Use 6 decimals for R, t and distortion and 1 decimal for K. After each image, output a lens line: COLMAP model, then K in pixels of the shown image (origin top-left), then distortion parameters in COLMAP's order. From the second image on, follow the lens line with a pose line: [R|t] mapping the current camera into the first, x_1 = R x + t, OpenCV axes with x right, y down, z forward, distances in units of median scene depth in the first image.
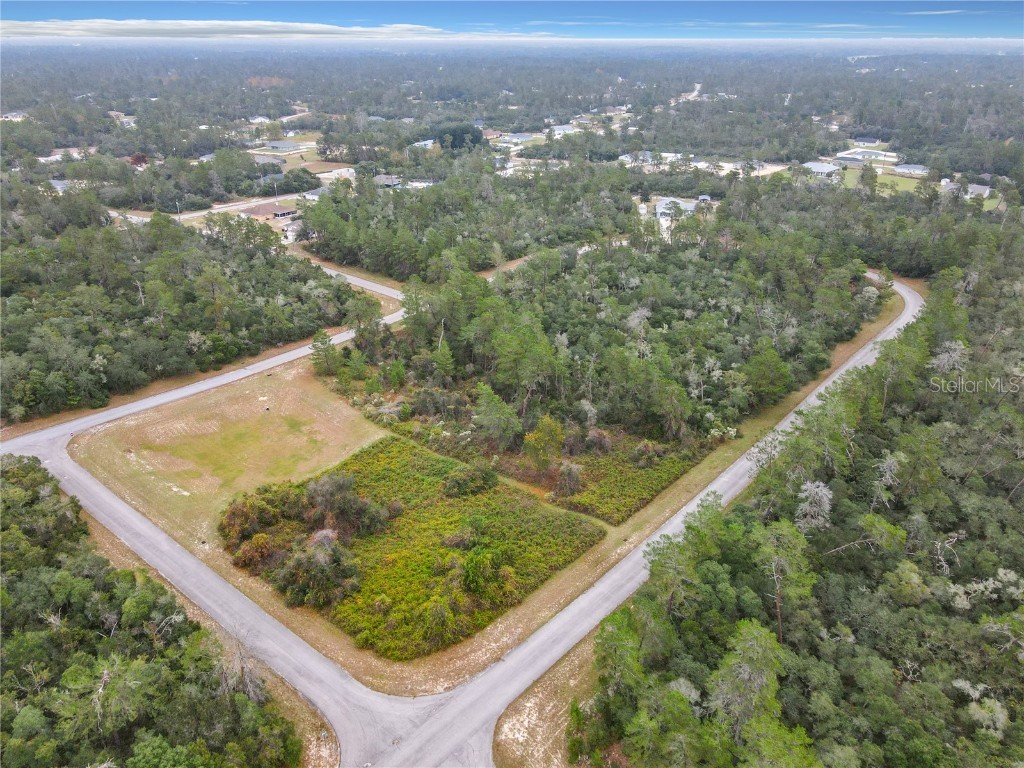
lens RADIAL K [[747.0, 0, 512.7], [0, 747.0, 407.5], [0, 0, 1]] dist [0.002570, 0.037442]
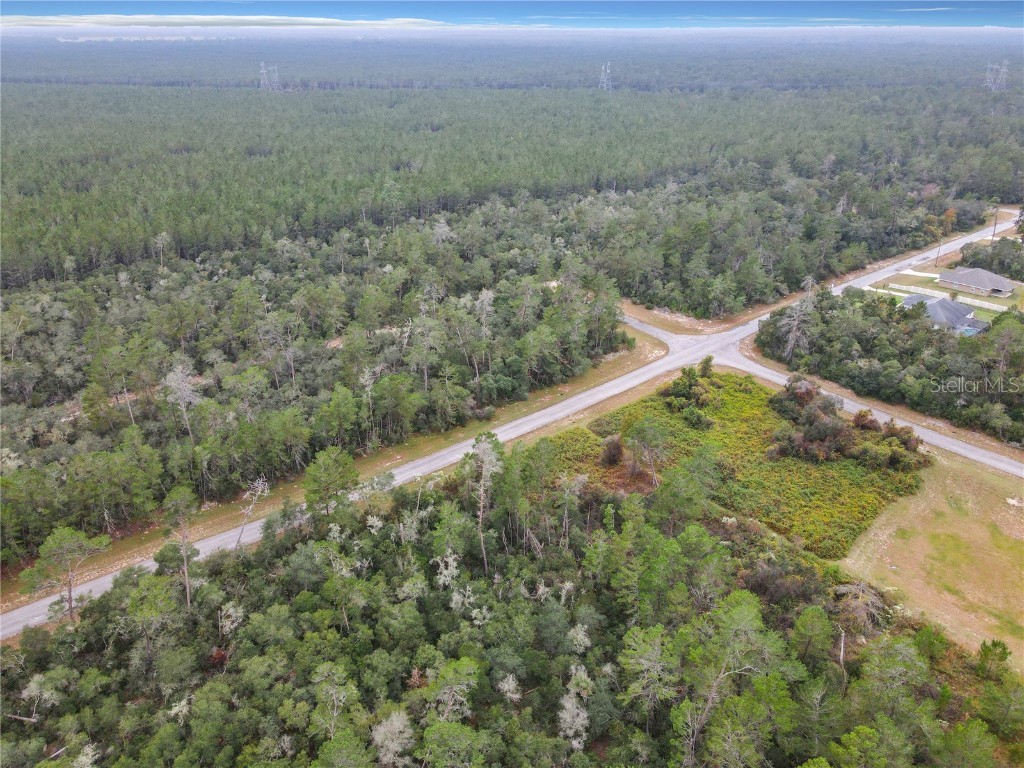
lens RADIAL K [[720.3, 0, 498.8], [0, 720.3, 414.4], [0, 0, 1]] dist [0.009823, 0.005550]
pose [[-0.985520, -0.078741, 0.150166, 0.069196], [0.076585, 0.583432, 0.808543, -0.617064], [-0.151277, 0.808336, -0.568954, 1.257563]]
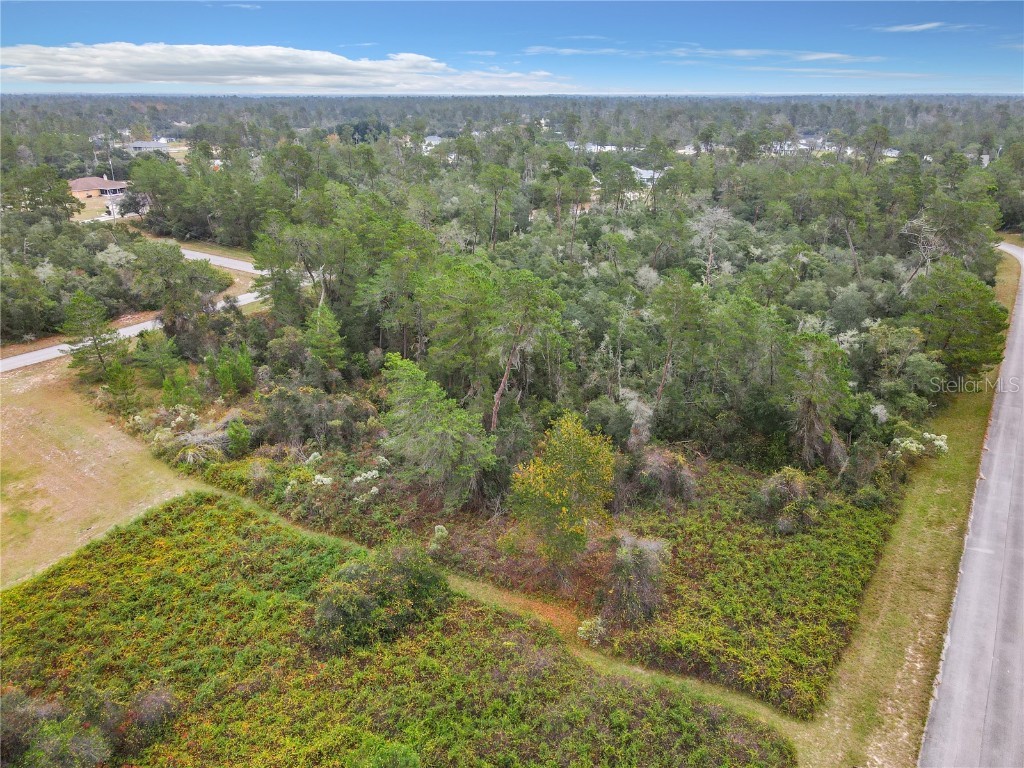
lens RADIAL K [[740.1, 0, 509.4], [0, 740.1, 399.8], [0, 0, 1]] dist [0.022791, -0.002670]
pose [[0.993525, -0.045904, 0.103931, -0.020132], [0.052870, 0.996465, -0.065293, 0.020287], [-0.100567, 0.070365, 0.992439, 0.498321]]
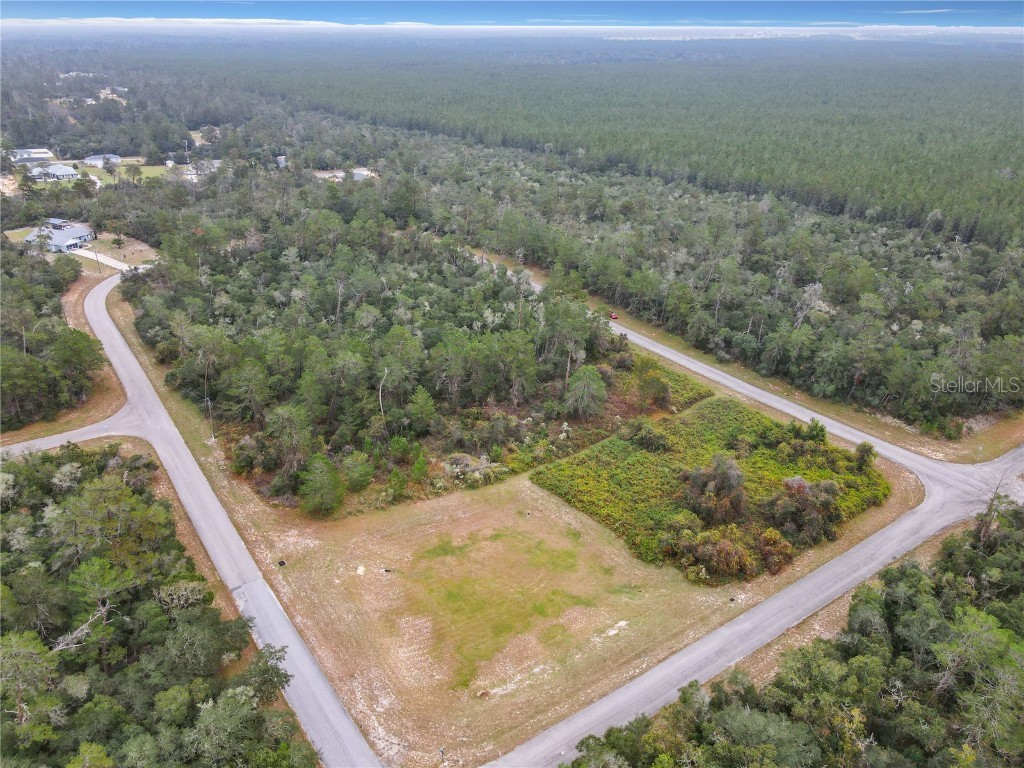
lens RADIAL K [[743.5, 0, 509.0], [0, 743.5, 383.5], [0, 0, 1]] dist [0.010859, 0.006205]
pose [[0.257725, -0.418837, 0.870720, -0.847975], [0.426565, 0.857909, 0.286416, -0.304900], [-0.866960, 0.297602, 0.399766, 0.584886]]
